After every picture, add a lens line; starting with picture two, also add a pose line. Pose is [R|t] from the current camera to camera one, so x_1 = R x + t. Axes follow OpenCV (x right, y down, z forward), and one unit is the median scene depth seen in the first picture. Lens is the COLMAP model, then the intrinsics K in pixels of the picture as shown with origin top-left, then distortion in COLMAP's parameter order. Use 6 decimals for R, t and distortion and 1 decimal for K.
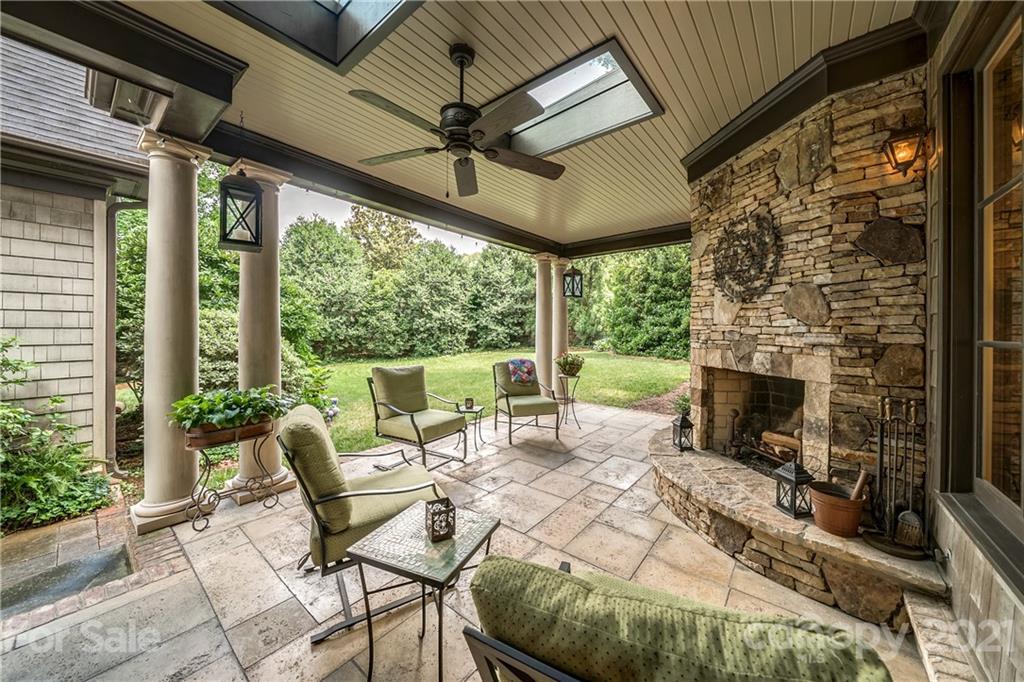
lens RADIAL K [[357.4, 0, 522.0], [0, 357.4, 326.3], [0, 0, 1]] dist [-0.001435, -0.000089]
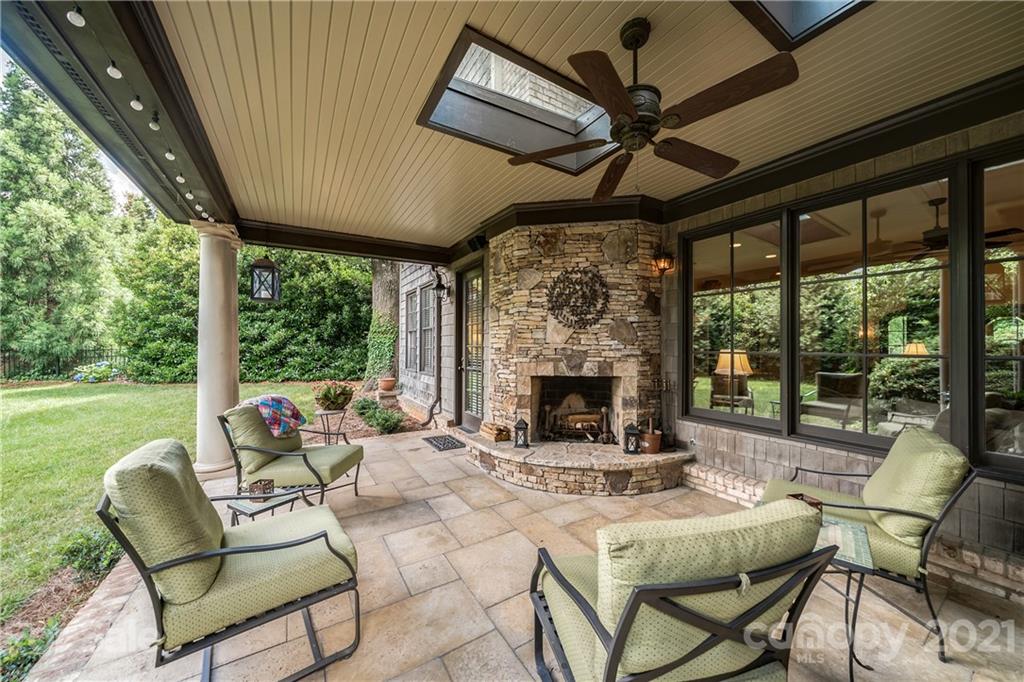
lens RADIAL K [[357.4, 0, 515.9], [0, 357.4, 341.6], [0, 0, 1]] dist [-0.001435, -0.000089]
pose [[0.333069, 0.006595, 0.942879, -0.898141], [-0.004666, 0.999975, -0.005346, -0.004042], [-0.942891, -0.002619, 0.333092, 0.811224]]
